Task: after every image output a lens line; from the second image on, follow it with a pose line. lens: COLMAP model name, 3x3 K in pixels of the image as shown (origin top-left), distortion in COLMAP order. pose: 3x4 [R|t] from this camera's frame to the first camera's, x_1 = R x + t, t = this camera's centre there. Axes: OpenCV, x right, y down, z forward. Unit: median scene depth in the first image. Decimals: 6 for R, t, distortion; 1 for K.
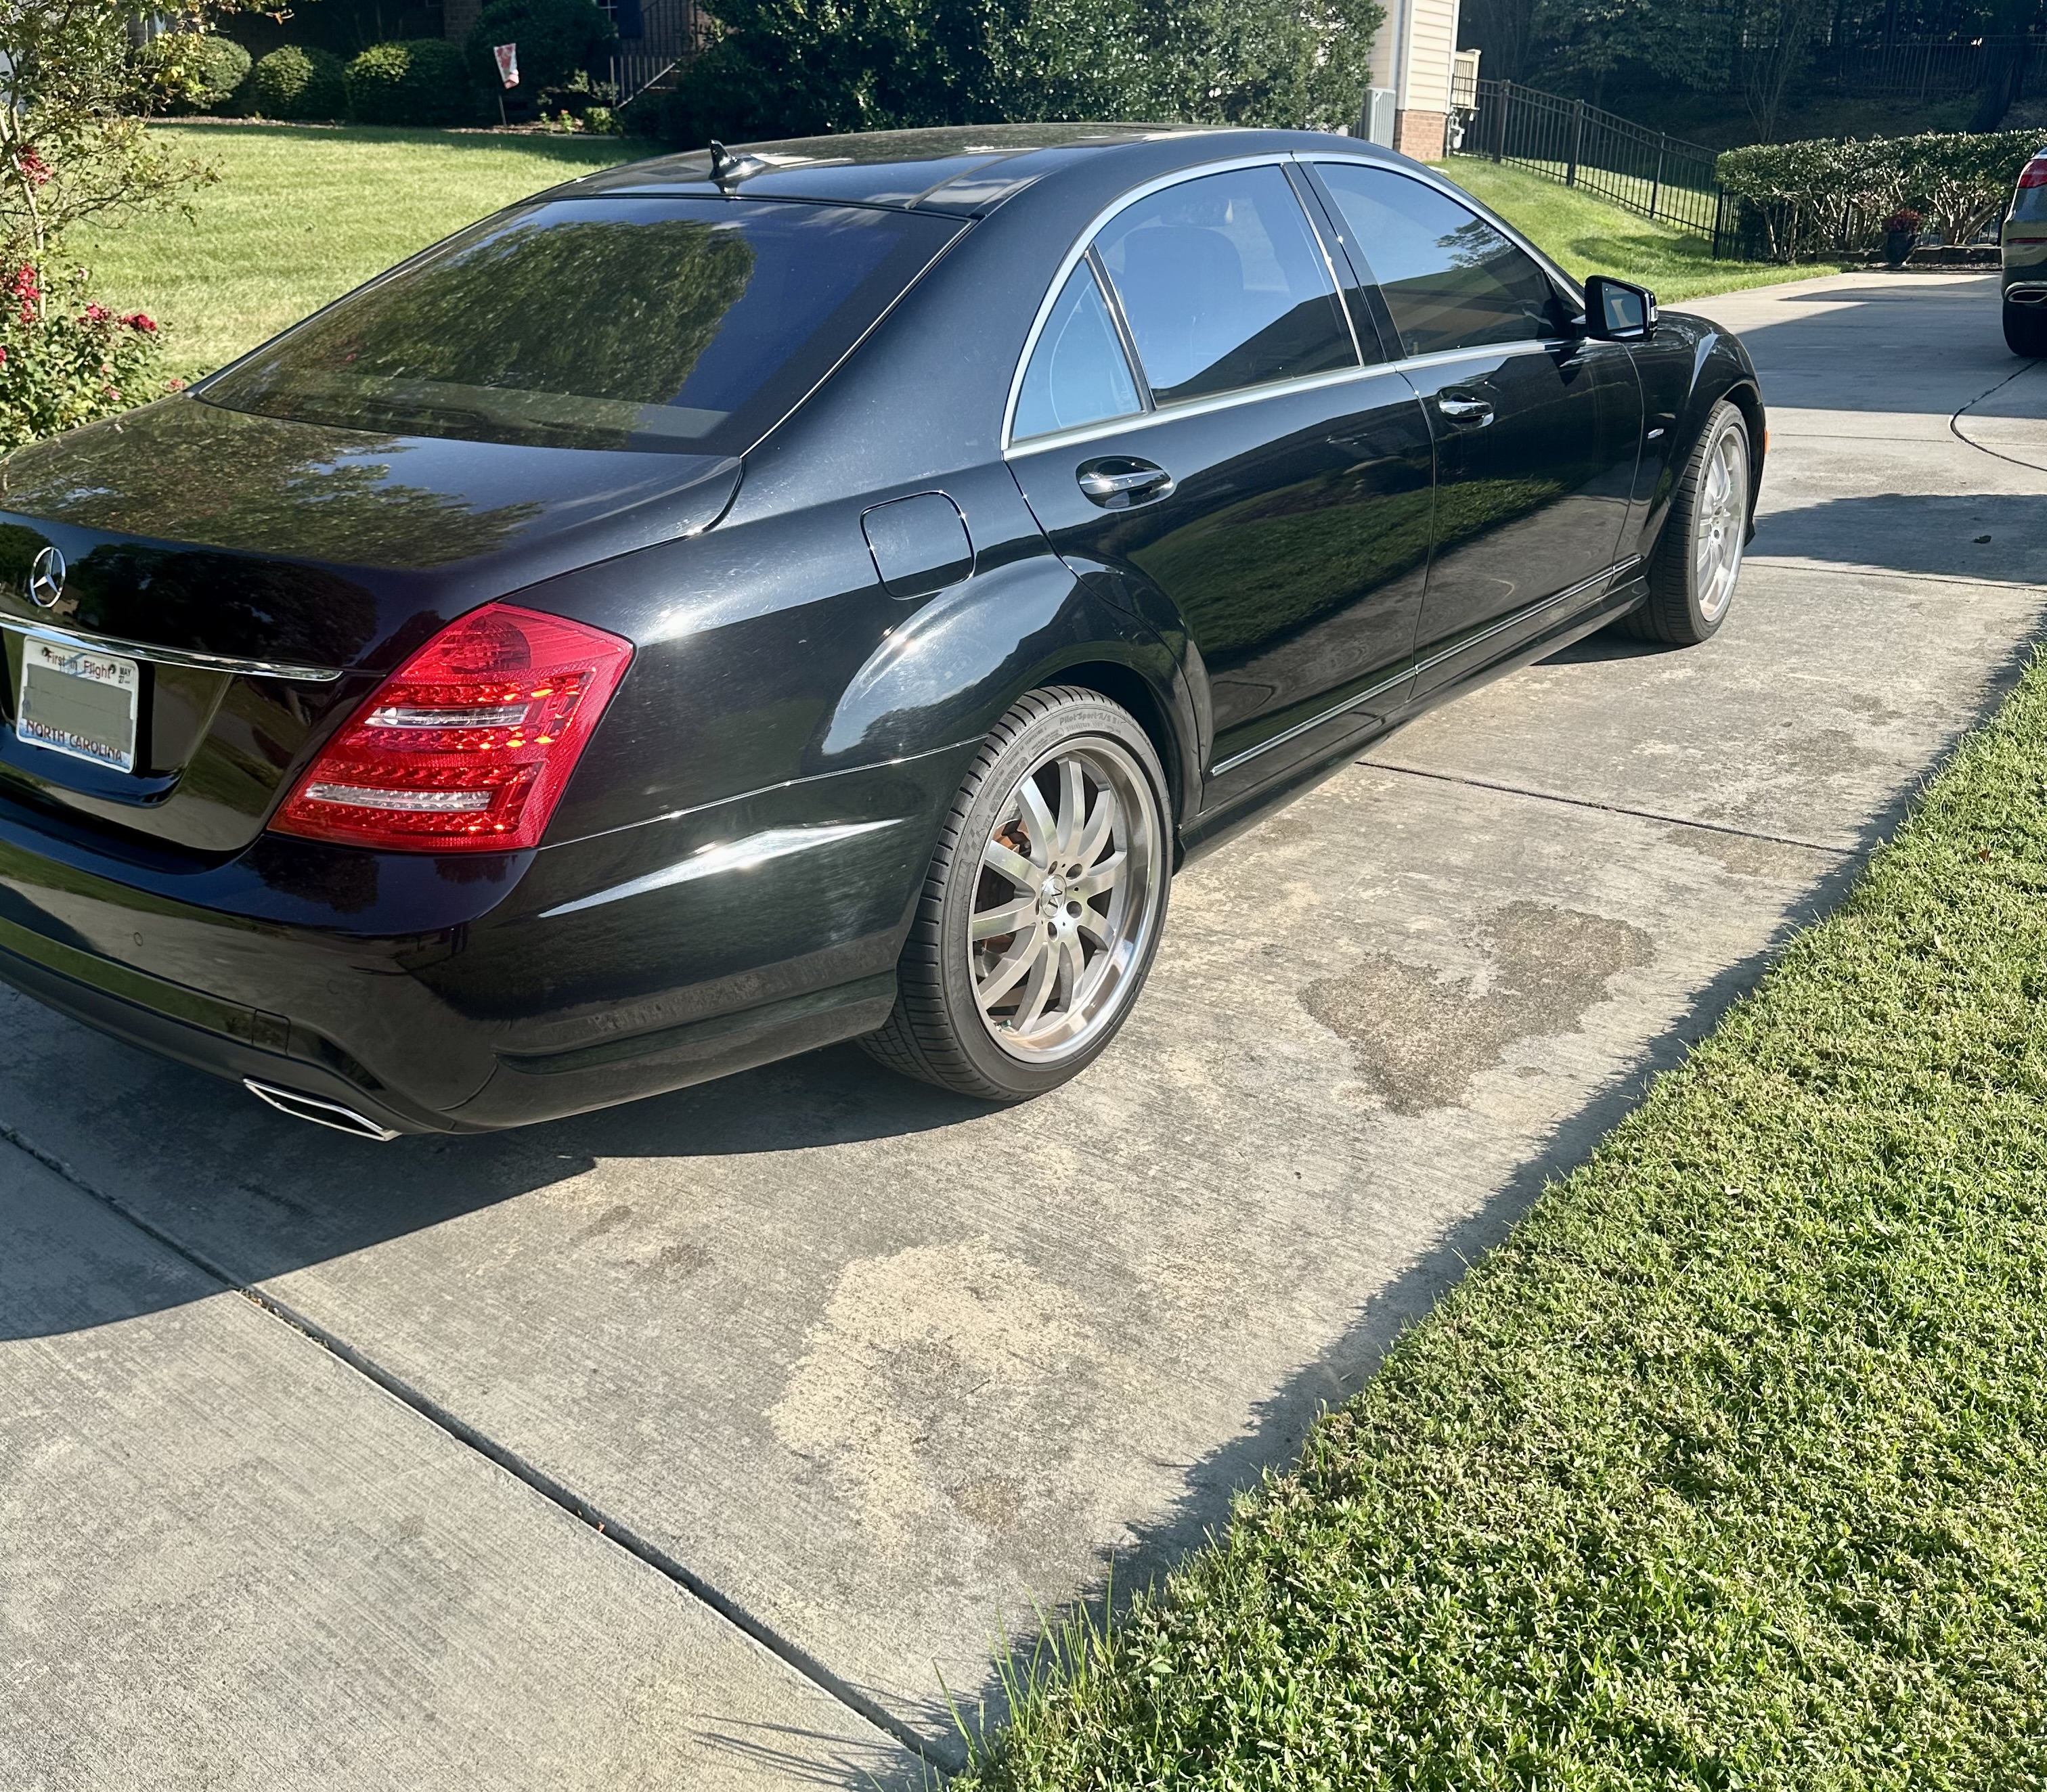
lens RADIAL K [[1963.4, 0, 1022.9], [0, 1963.4, 897.9], [0, 0, 1]] dist [-0.019208, 0.000000]
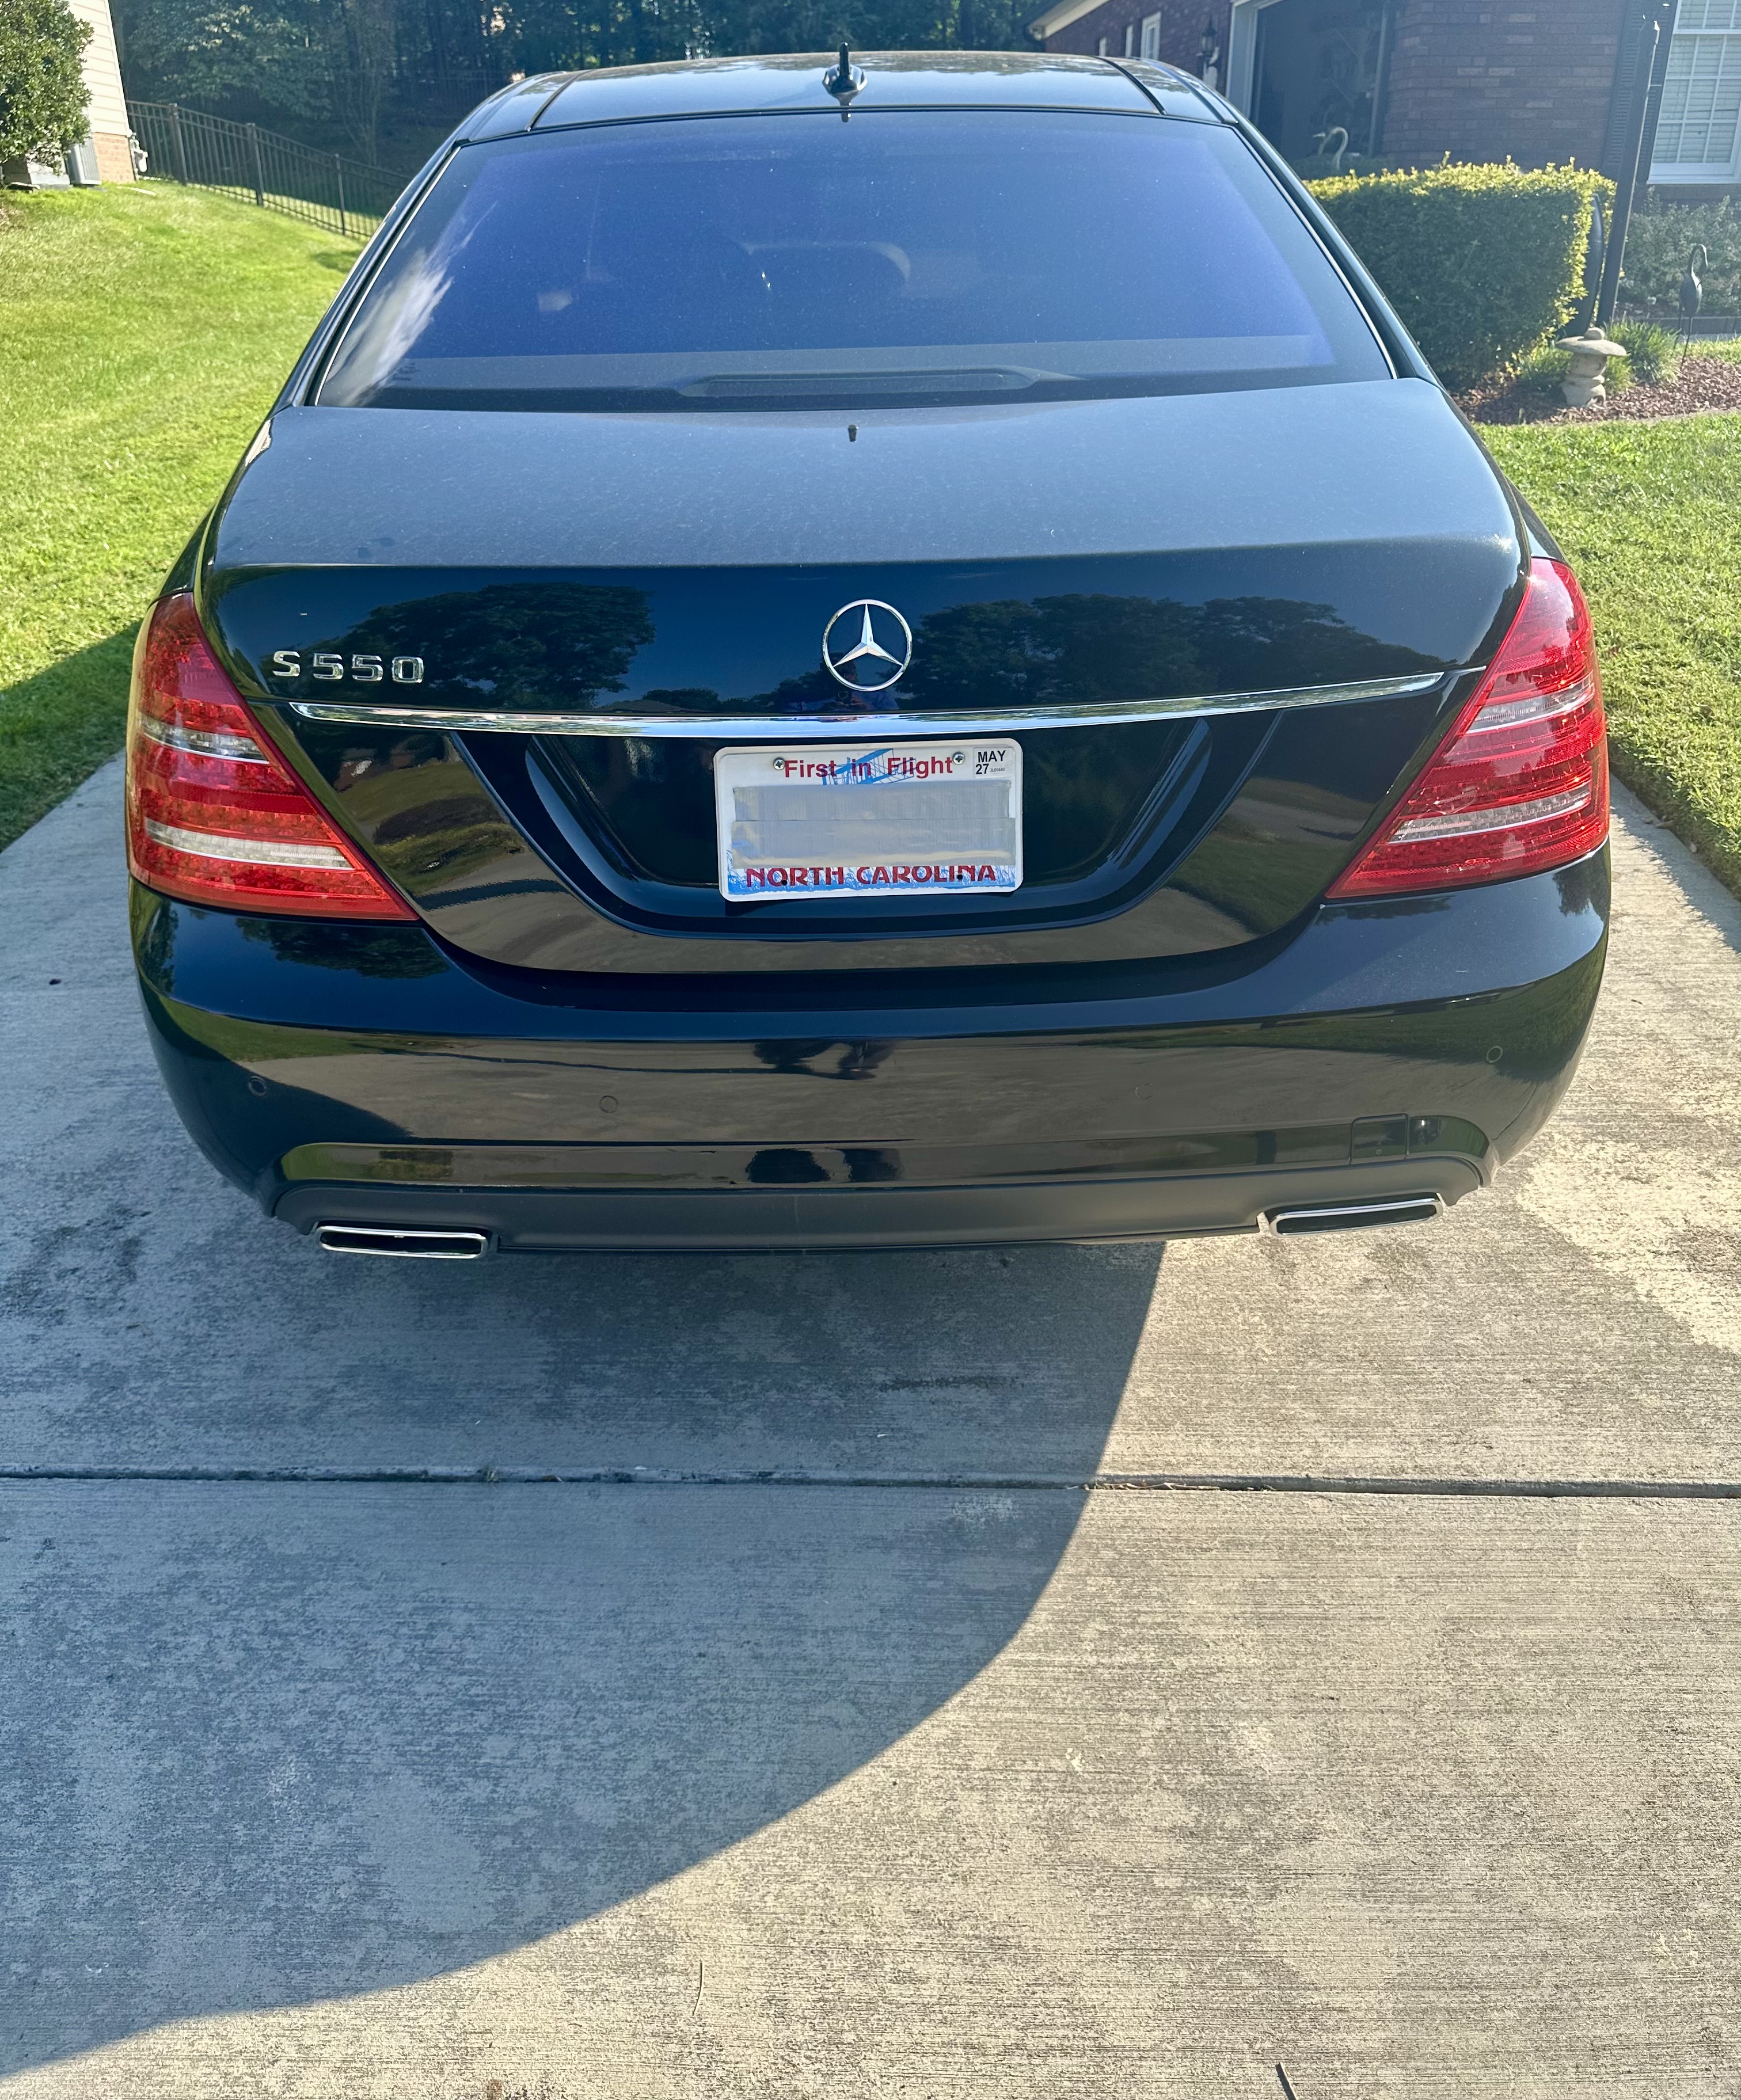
lens RADIAL K [[1616.5, 0, 870.3], [0, 1616.5, 1047.1], [0, 0, 1]] dist [-0.005806, -0.004732]
pose [[0.784879, -0.295065, 0.544886, -0.791869], [0.224350, 0.955006, 0.193989, -0.129490], [-0.577608, -0.030013, 0.815762, 0.505960]]
